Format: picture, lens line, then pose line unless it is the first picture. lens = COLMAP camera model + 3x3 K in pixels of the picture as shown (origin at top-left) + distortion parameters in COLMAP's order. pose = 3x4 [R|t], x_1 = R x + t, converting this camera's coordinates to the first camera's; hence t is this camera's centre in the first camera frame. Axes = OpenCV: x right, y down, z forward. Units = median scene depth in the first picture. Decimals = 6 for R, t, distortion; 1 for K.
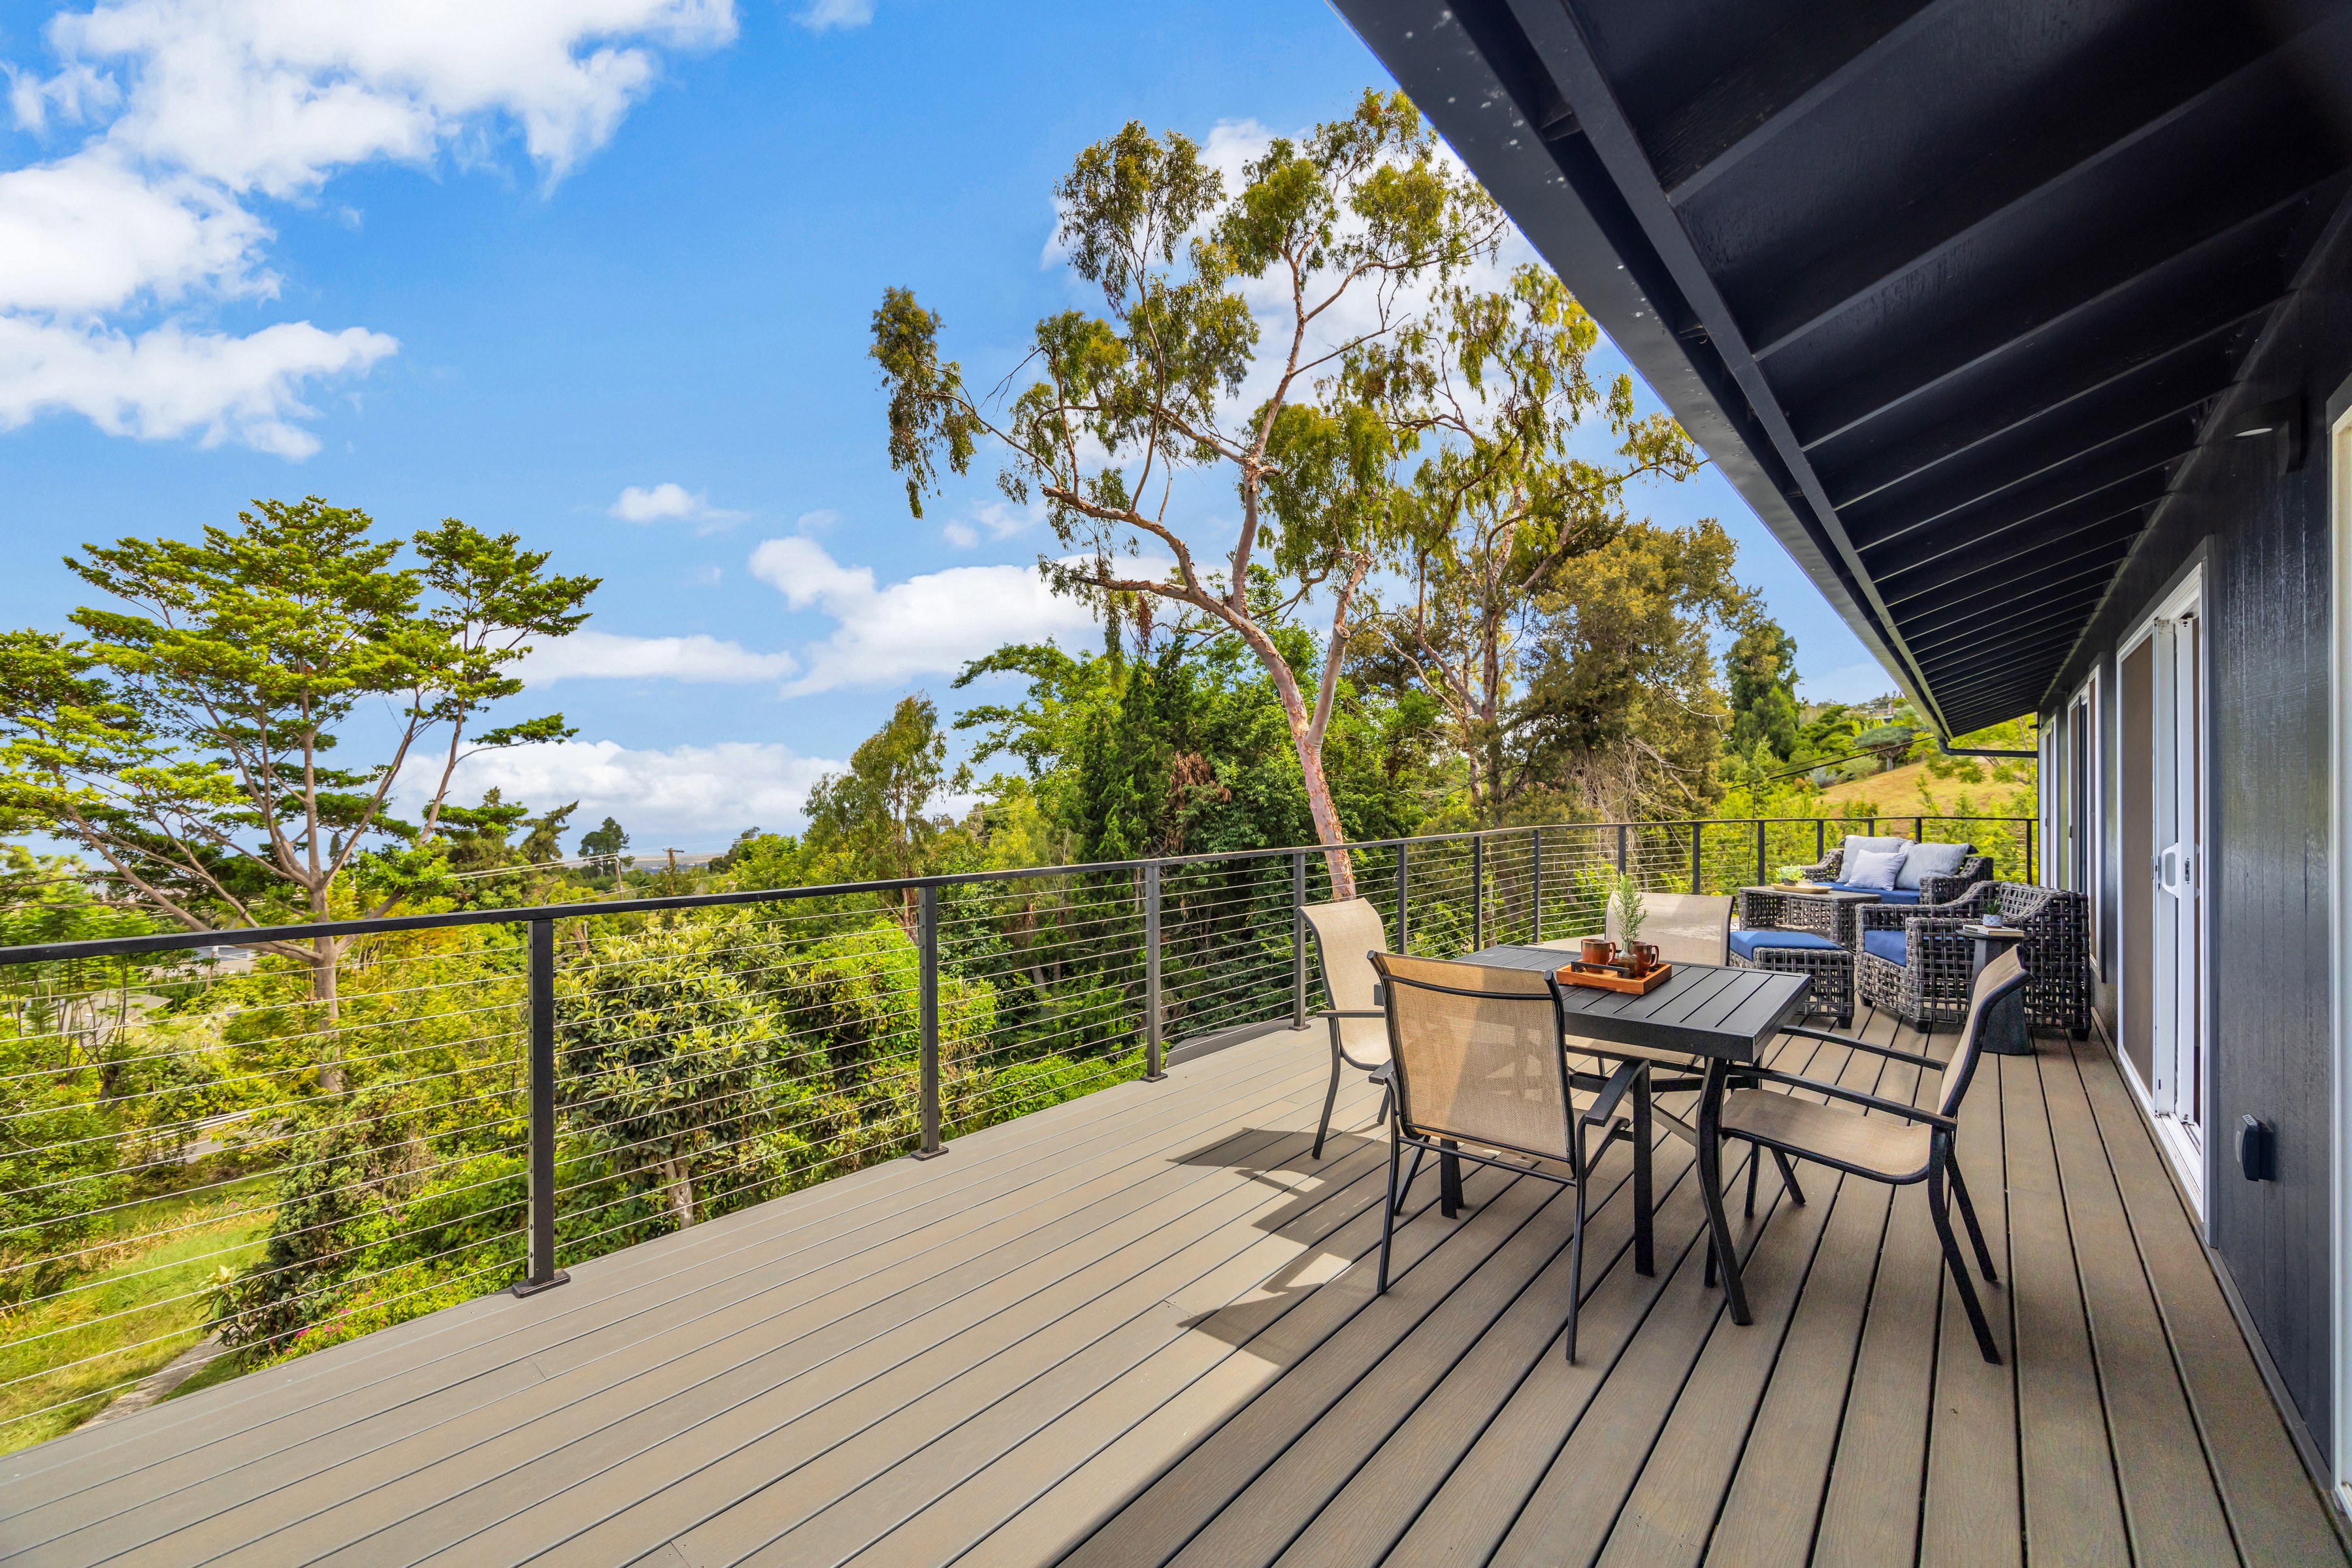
lens RADIAL K [[945.6, 0, 1165.3], [0, 945.6, 785.3], [0, 0, 1]] dist [-0.000706, 0.000008]
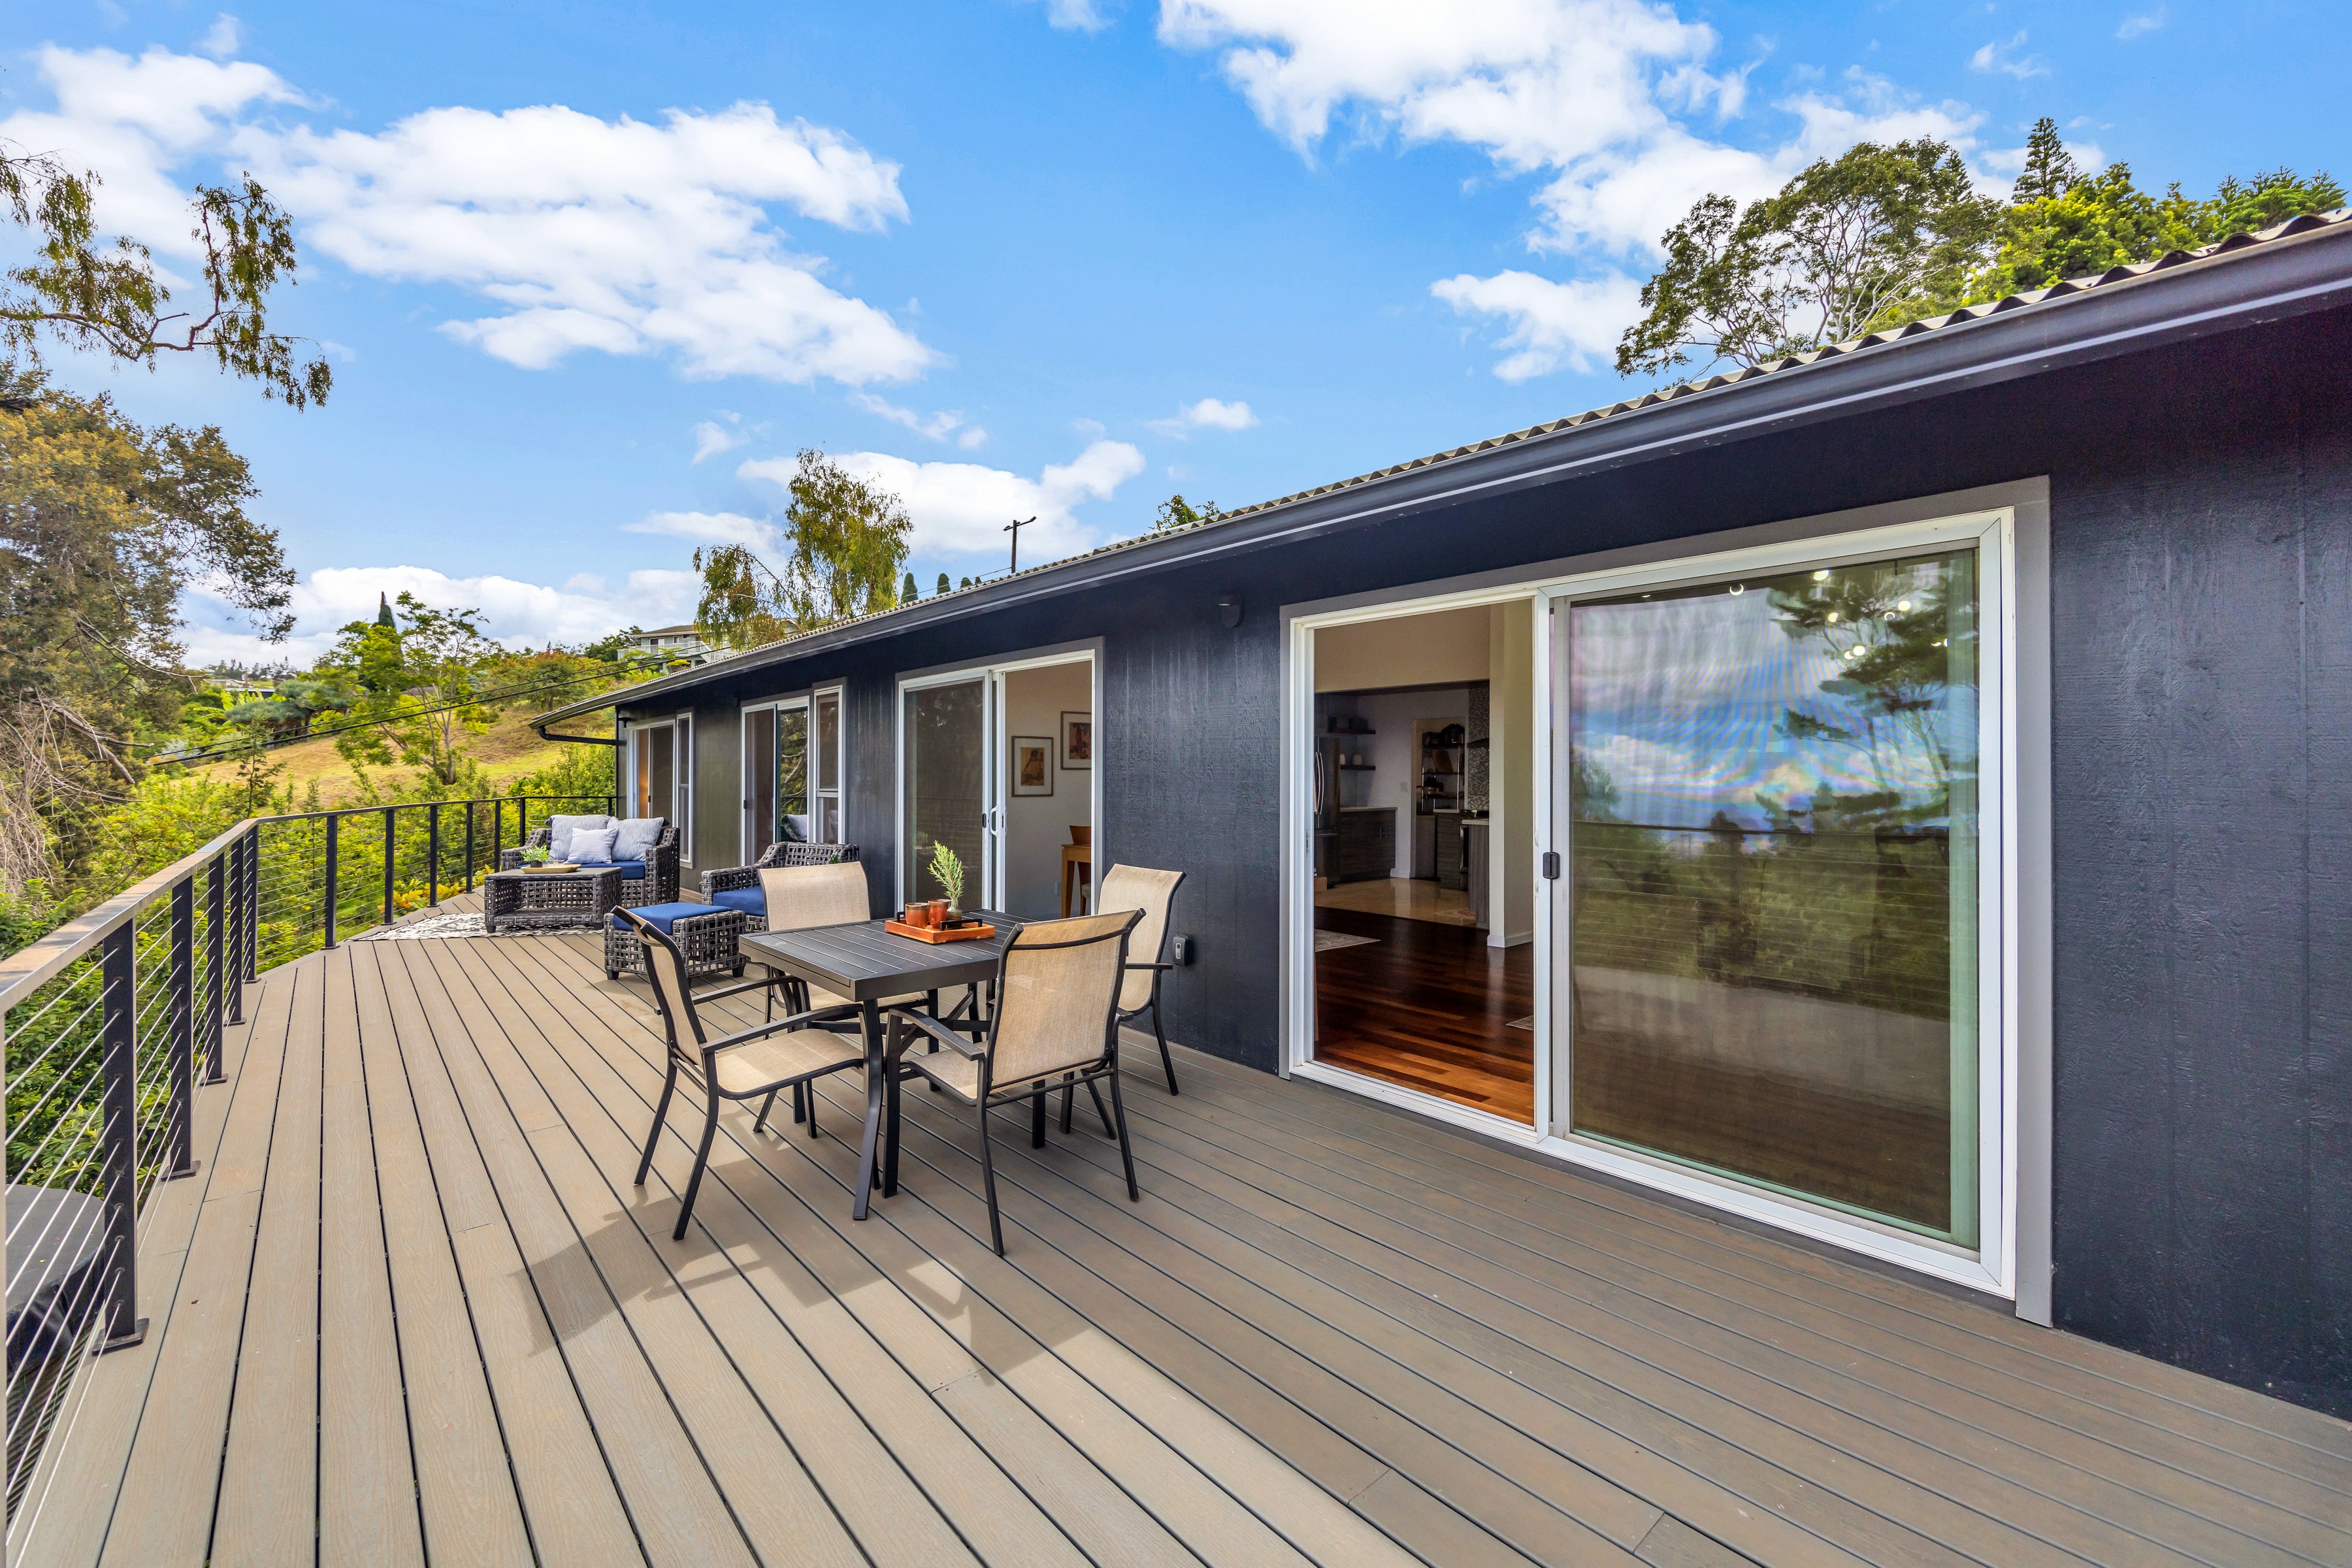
lens RADIAL K [[945.6, 0, 1164.5], [0, 945.6, 781.2], [0, 0, 1]] dist [-0.000706, 0.000008]
pose [[0.129015, -0.003387, 0.991637, -0.614061], [-0.011895, 0.999917, 0.004963, 0.005074], [-0.991571, -0.012436, 0.128964, 0.543732]]
